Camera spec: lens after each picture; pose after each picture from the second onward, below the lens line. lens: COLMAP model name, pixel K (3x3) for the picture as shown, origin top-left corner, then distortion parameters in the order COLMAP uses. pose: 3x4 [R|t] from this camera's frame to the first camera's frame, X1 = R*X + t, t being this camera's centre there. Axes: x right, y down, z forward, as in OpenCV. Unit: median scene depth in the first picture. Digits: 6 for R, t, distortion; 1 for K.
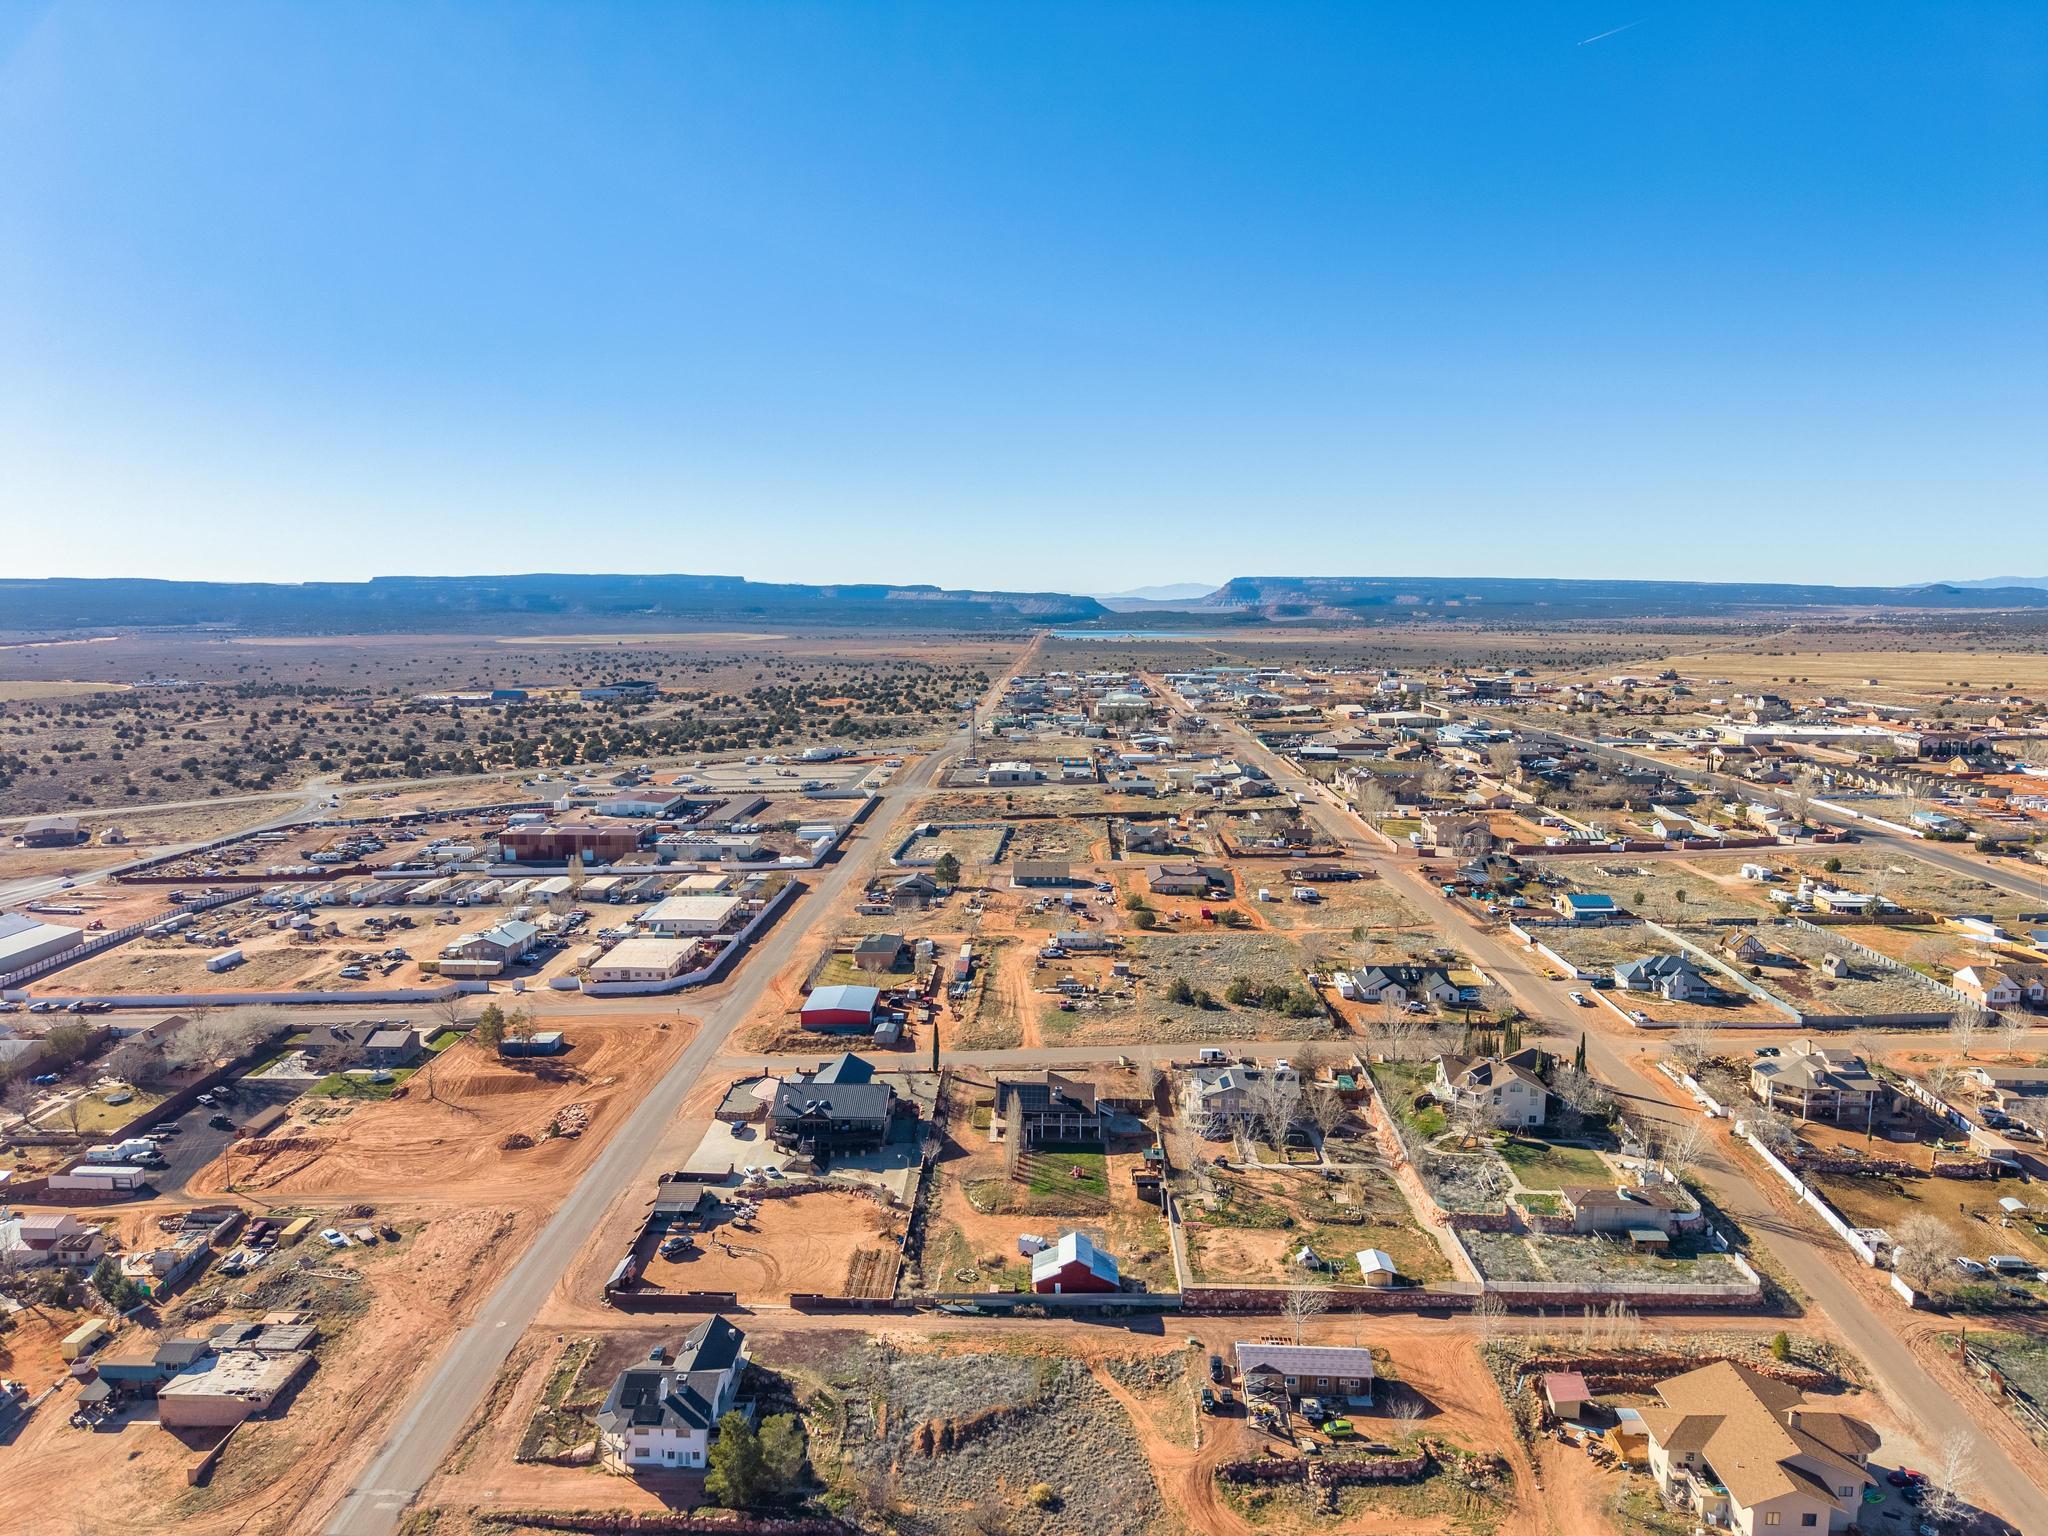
lens RADIAL K [[1367.7, 0, 1022.0], [0, 1367.7, 769.3], [0, 0, 1]] dist [0.034177, -0.038087]
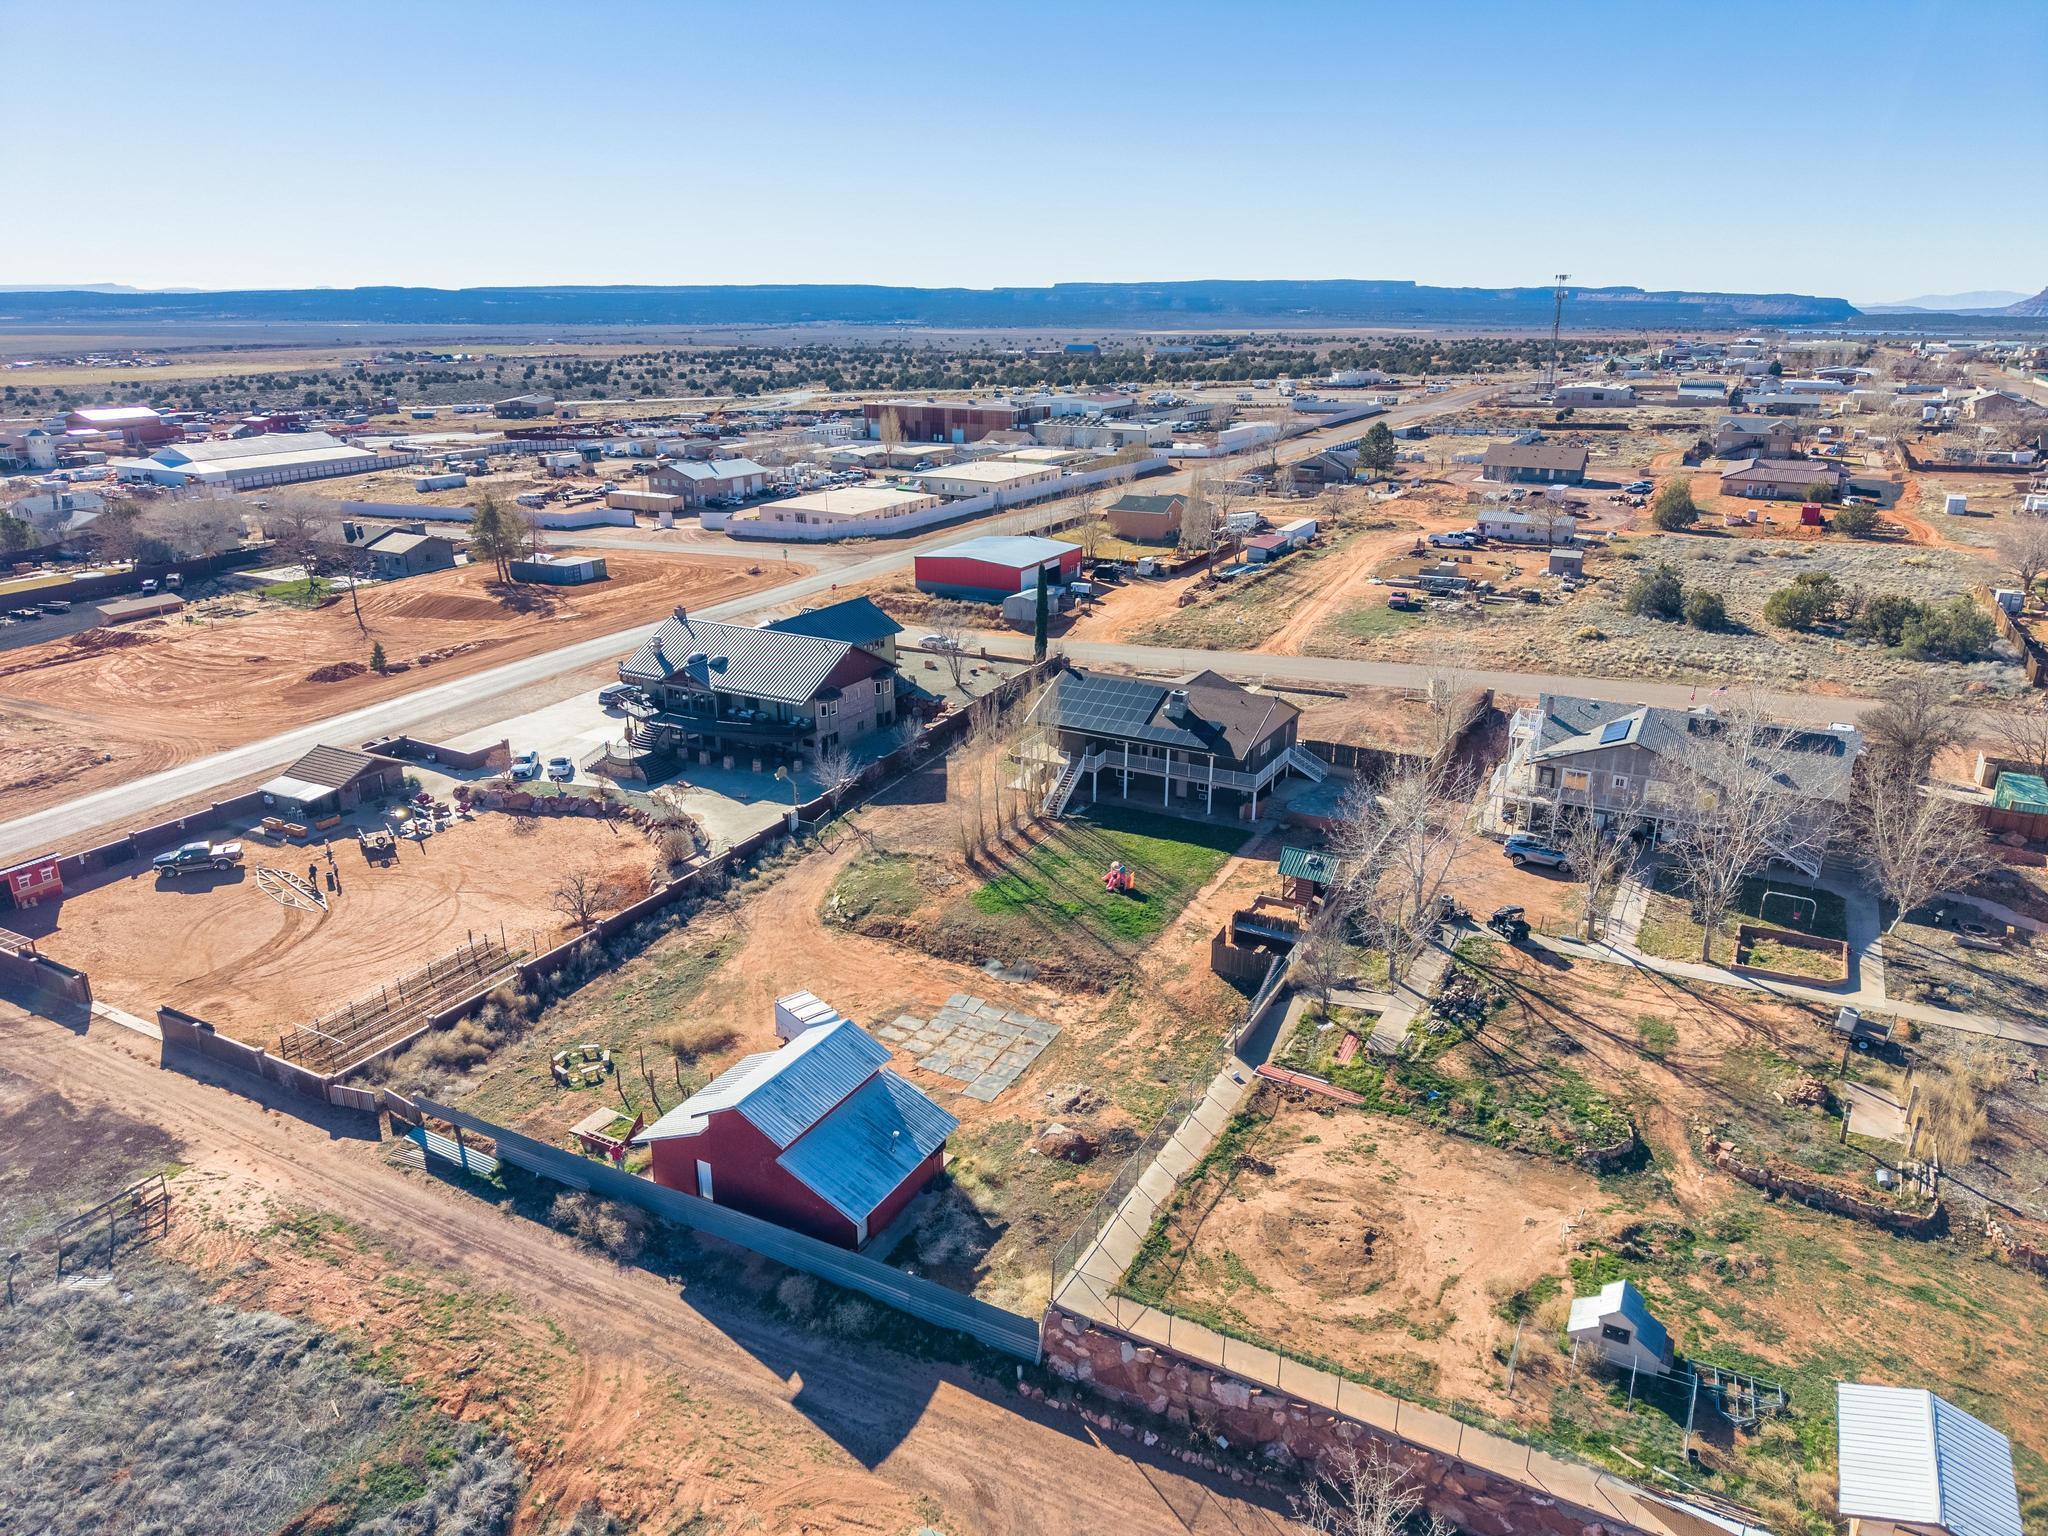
lens RADIAL K [[1367.7, 0, 1022.0], [0, 1367.7, 769.3], [0, 0, 1]] dist [0.034177, -0.038087]
pose [[0.892802, 0.145586, -0.426274, 0.177817], [-0.059503, 0.976154, 0.208764, 0.185685], [0.446503, -0.161021, 0.880175, 0.655727]]
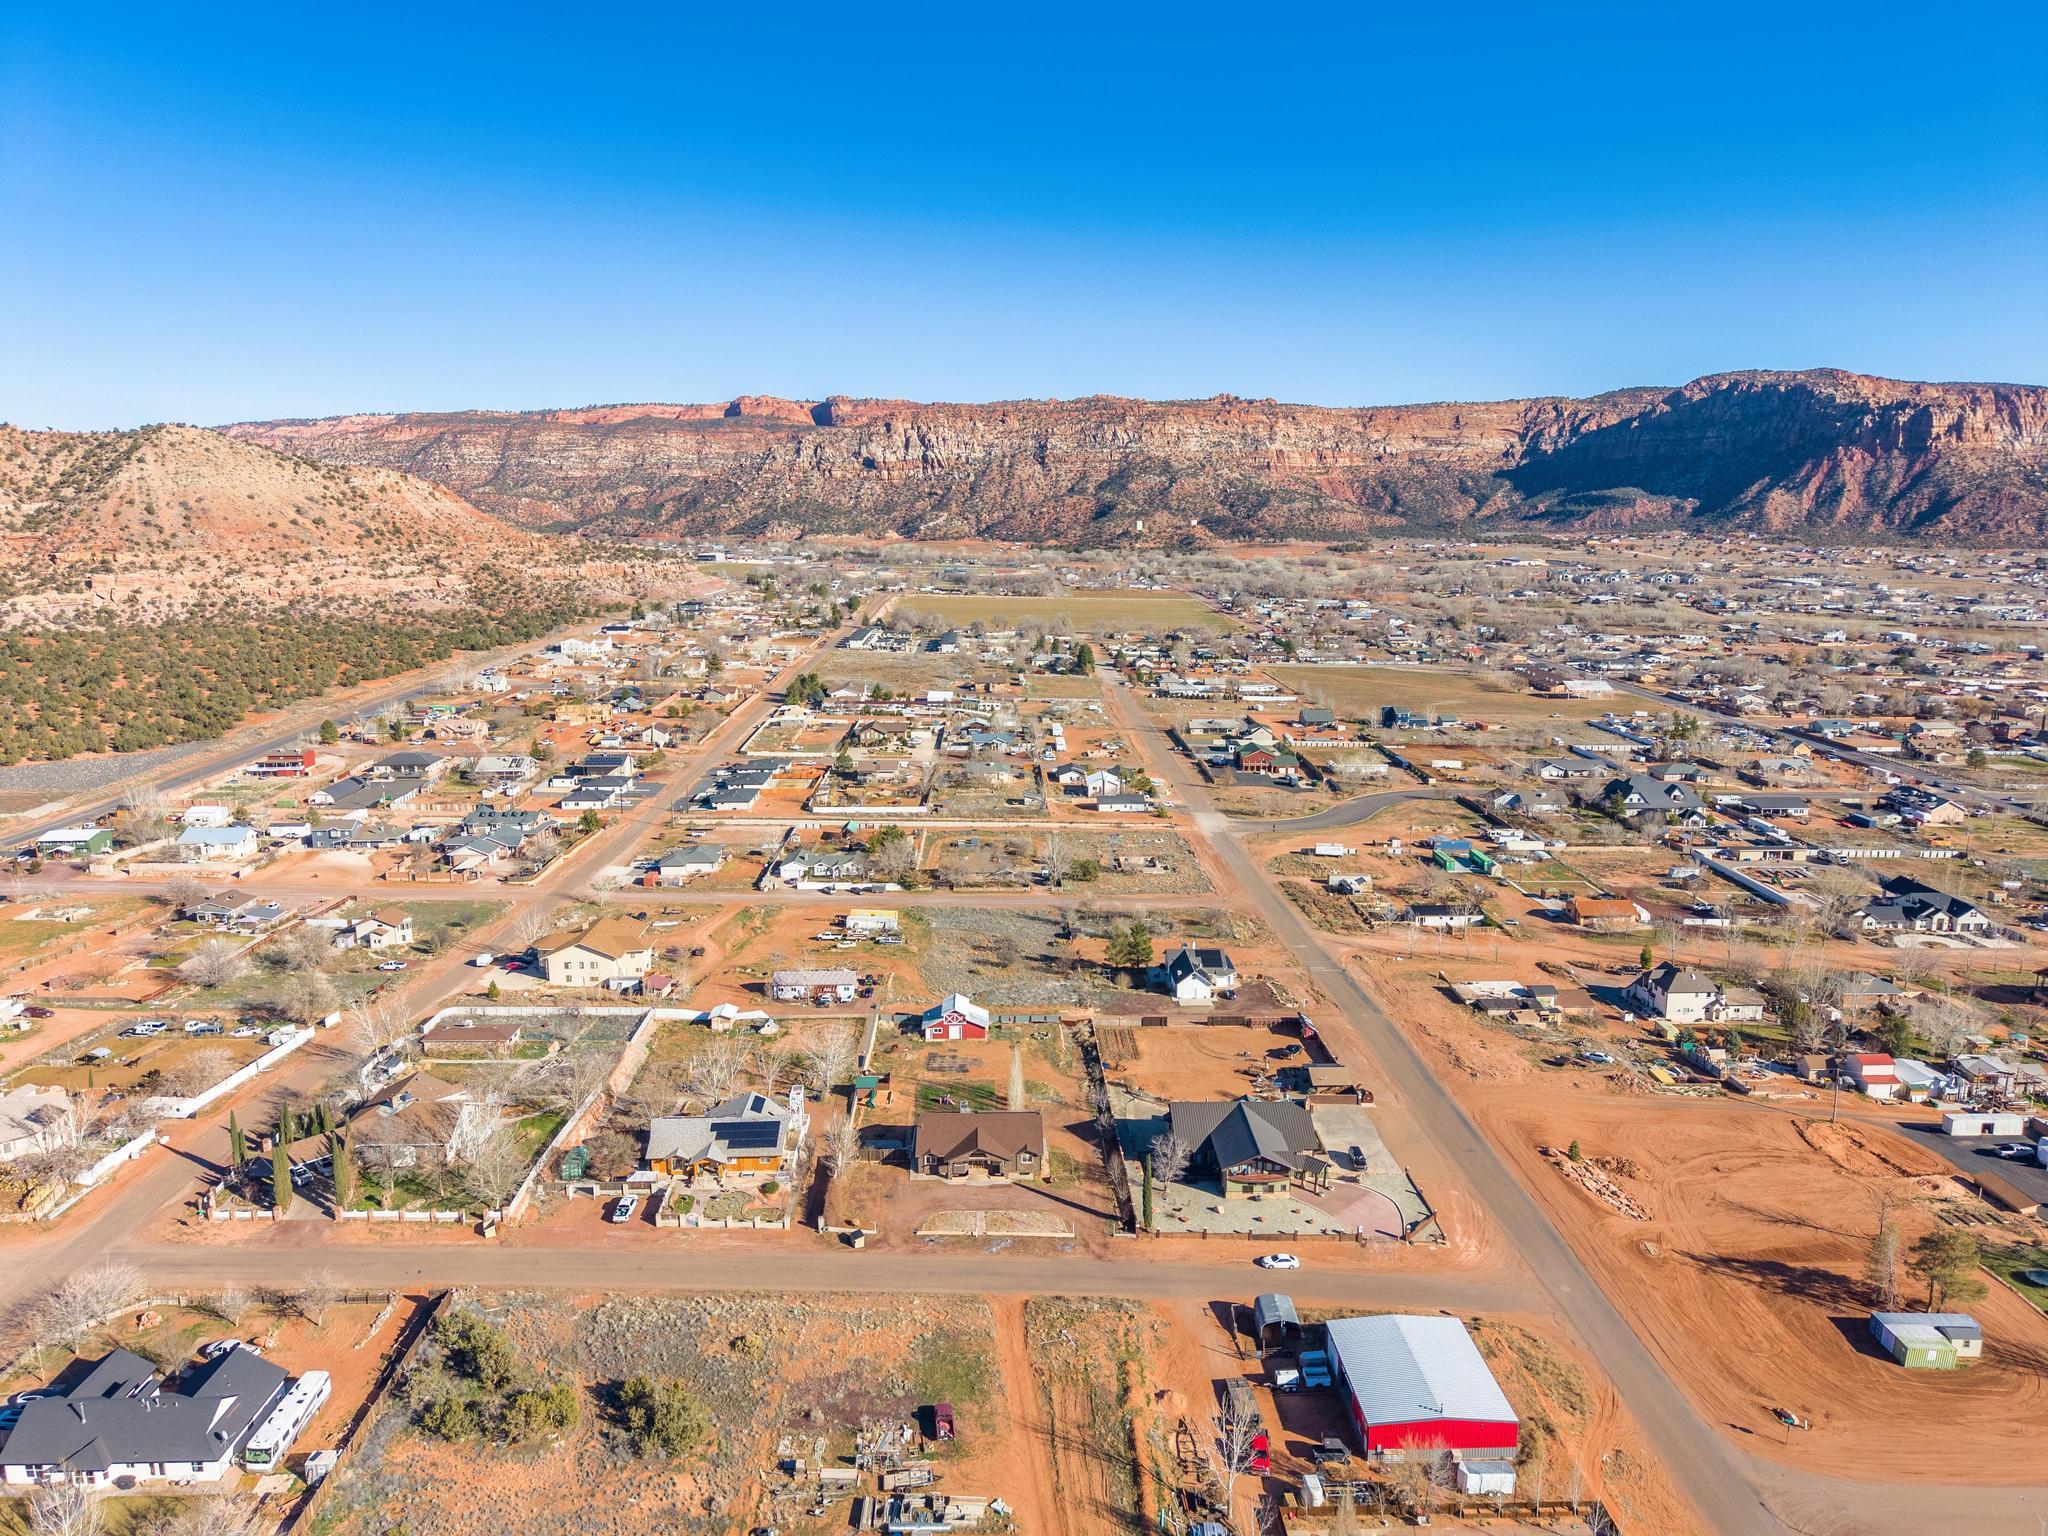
lens RADIAL K [[1362.0, 0, 1021.6], [0, 1362.0, 772.9], [0, 0, 1]] dist [0.040760, -0.047048]
pose [[-0.998784, 0.010182, -0.048229, 0.031797], [-0.006506, 0.942640, 0.333748, -0.245840], [0.048861, 0.333656, -0.941428, 1.842751]]
